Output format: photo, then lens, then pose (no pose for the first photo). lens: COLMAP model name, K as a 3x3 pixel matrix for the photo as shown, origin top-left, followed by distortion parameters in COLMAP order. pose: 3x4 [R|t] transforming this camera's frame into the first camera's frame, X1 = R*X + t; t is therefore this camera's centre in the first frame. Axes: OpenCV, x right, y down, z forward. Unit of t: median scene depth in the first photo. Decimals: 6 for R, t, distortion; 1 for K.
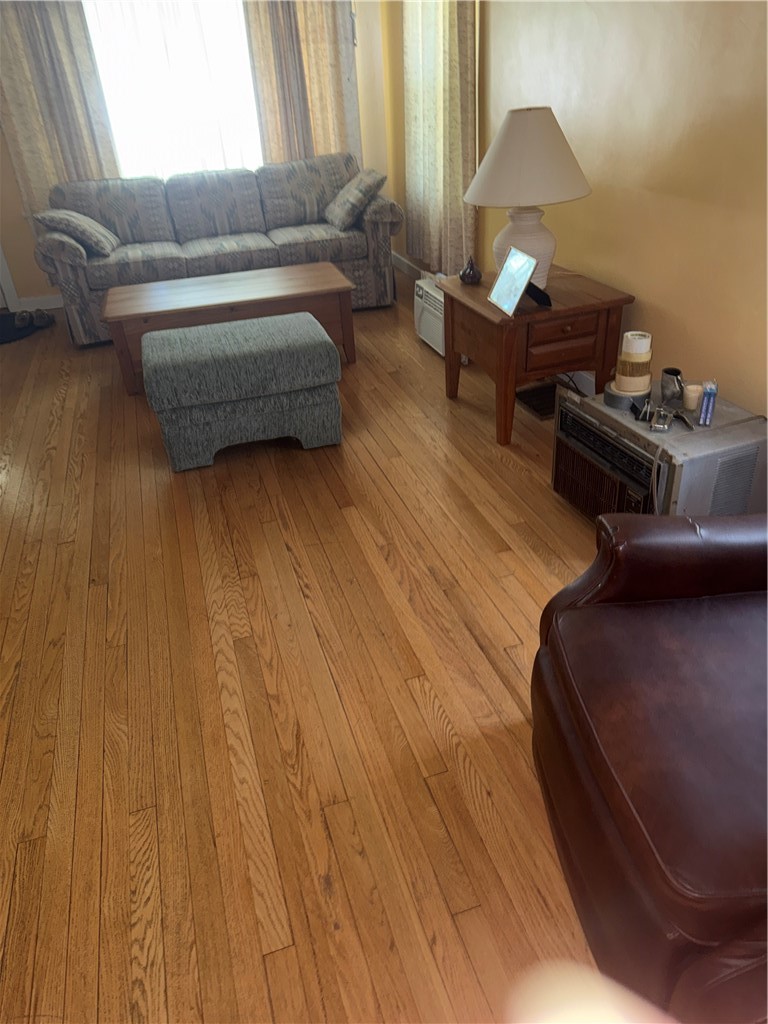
lens RADIAL K [[722.9, 0, 380.5], [0, 722.9, 492.4], [0, 0, 1]] dist [0.028620, -0.002629]
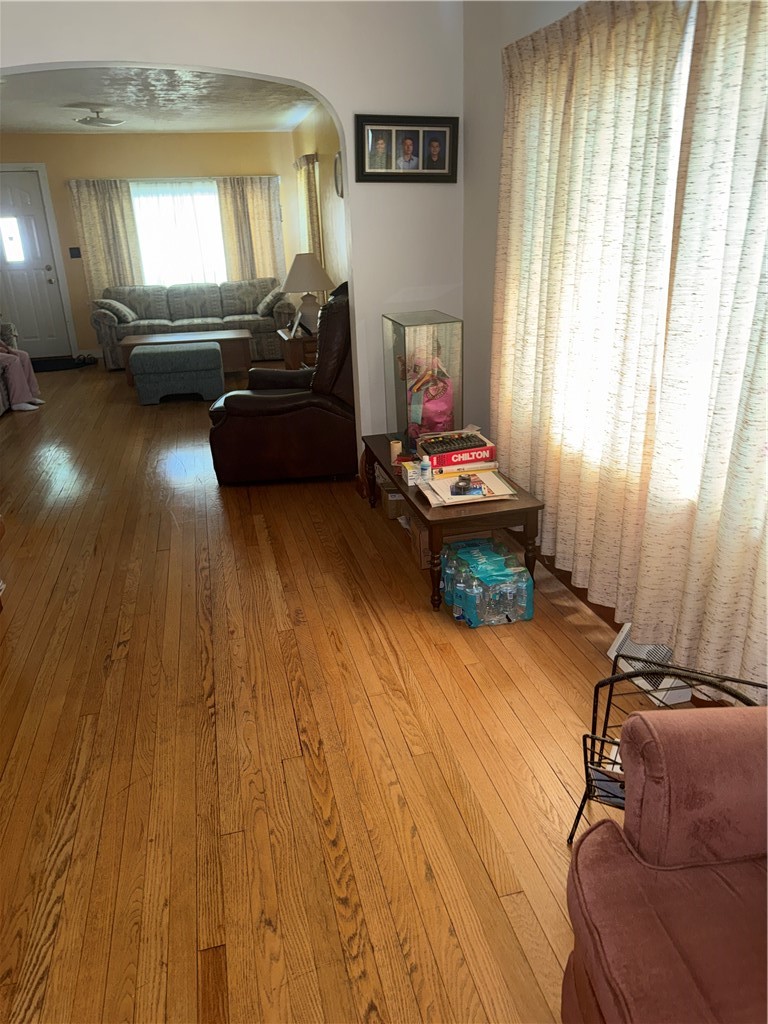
lens RADIAL K [[717.9, 0, 378.5], [0, 717.9, 485.9], [0, 0, 1]] dist [0.136448, -0.182450]
pose [[0.997485, 0.042124, -0.056994, 0.353761], [-0.052043, 0.981244, -0.185612, 0.366221], [0.048106, 0.188111, 0.980969, -0.662456]]
